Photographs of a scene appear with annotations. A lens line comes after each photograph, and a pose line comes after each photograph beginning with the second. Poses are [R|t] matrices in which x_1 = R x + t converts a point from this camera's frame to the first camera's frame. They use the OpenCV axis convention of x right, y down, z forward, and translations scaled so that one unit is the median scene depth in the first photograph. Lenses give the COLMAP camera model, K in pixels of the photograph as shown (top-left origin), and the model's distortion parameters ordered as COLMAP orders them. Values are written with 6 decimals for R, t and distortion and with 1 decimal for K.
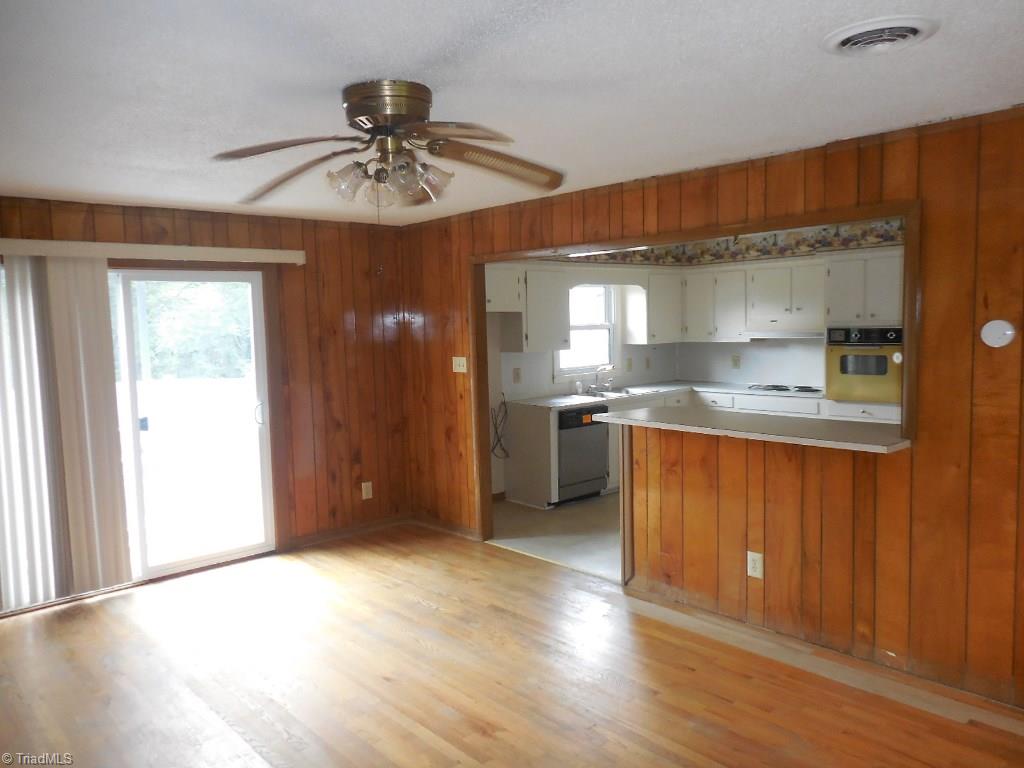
lens RADIAL K [[766.2, 0, 512.0], [0, 766.2, 384.0], [0, 0, 1]] dist [0.004837, 0.002040]
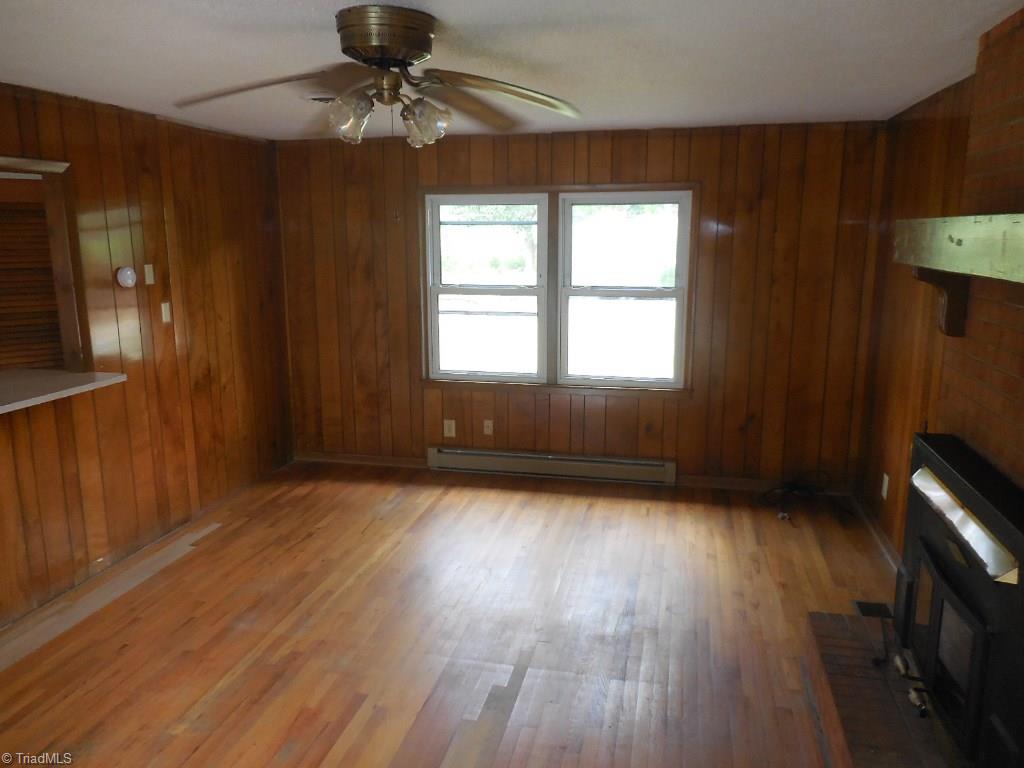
lens RADIAL K [[766.2, 0, 512.0], [0, 766.2, 384.0], [0, 0, 1]] dist [0.004837, 0.002040]
pose [[-0.572530, -0.128225, 0.809795, -0.509477], [0.089882, 0.971926, 0.217444, -0.067554], [-0.814942, 0.197280, -0.544932, 0.717498]]
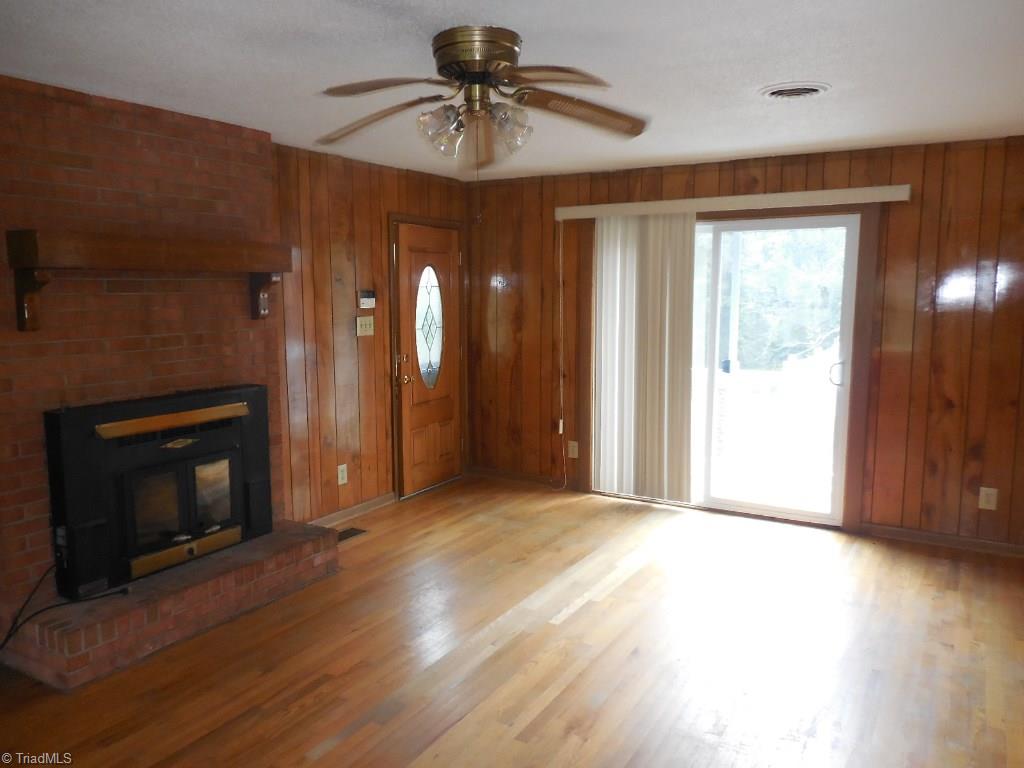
lens RADIAL K [[766.2, 0, 512.0], [0, 766.2, 384.0], [0, 0, 1]] dist [0.004837, 0.002040]
pose [[0.292959, 0.144407, -0.945157, 0.427392], [-0.085329, 0.988533, 0.124586, -0.029956], [0.952310, 0.044151, 0.301922, 0.374404]]
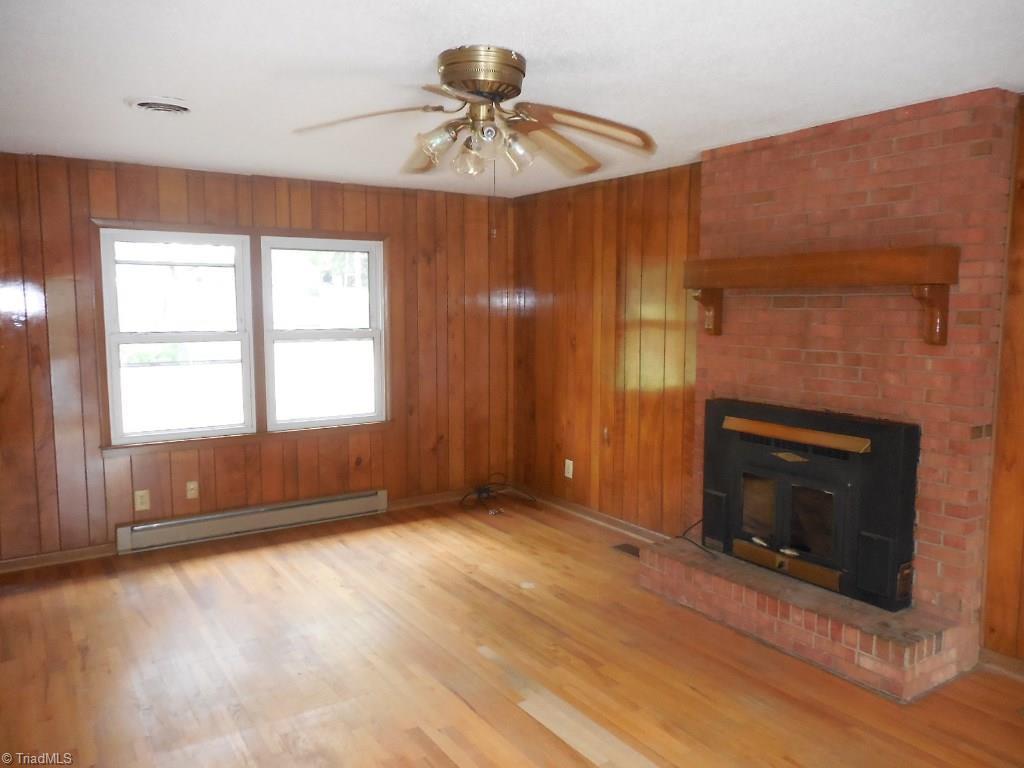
lens RADIAL K [[766.2, 0, 512.0], [0, 766.2, 384.0], [0, 0, 1]] dist [0.004837, 0.002040]
pose [[-0.988339, 0.009584, 0.151970, -0.172633], [0.038155, 0.981765, 0.186229, -0.071524], [-0.147414, 0.189856, -0.970682, 1.014915]]
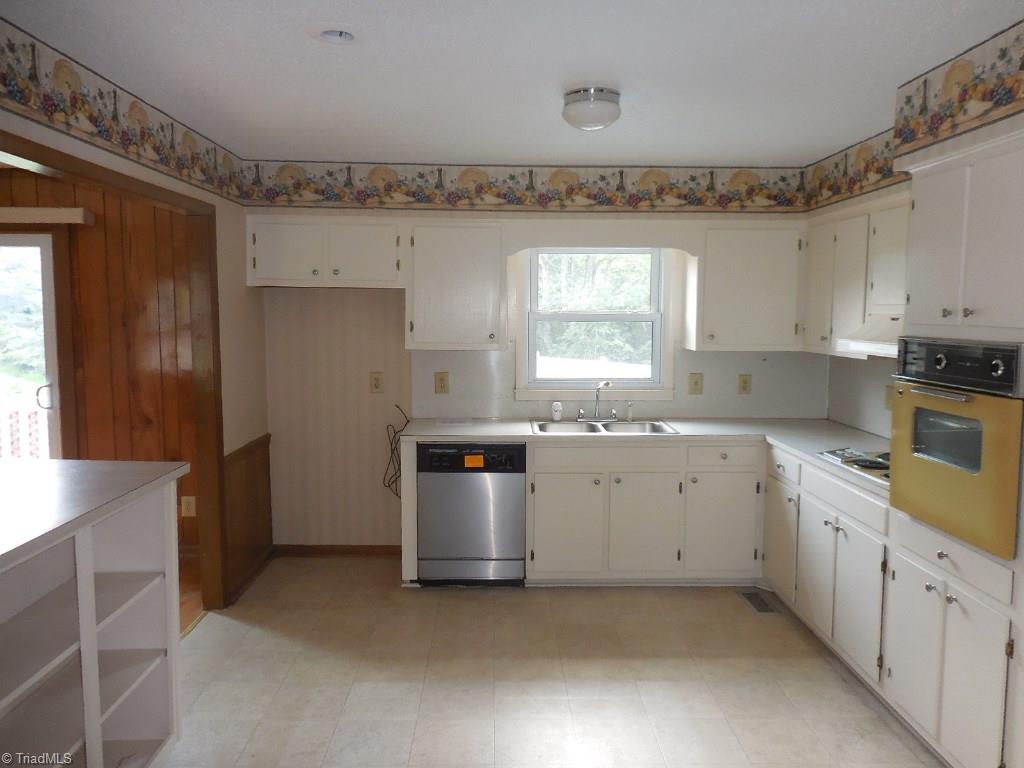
lens RADIAL K [[778.9, 0, 512.0], [0, 778.9, 384.0], [0, 0, 1]] dist [0.004147, 0.001215]
pose [[0.757608, 0.094808, -0.645787, 0.675568], [-0.082399, 0.995371, 0.049463, -0.066421], [0.647487, 0.015739, 0.761914, 0.687697]]
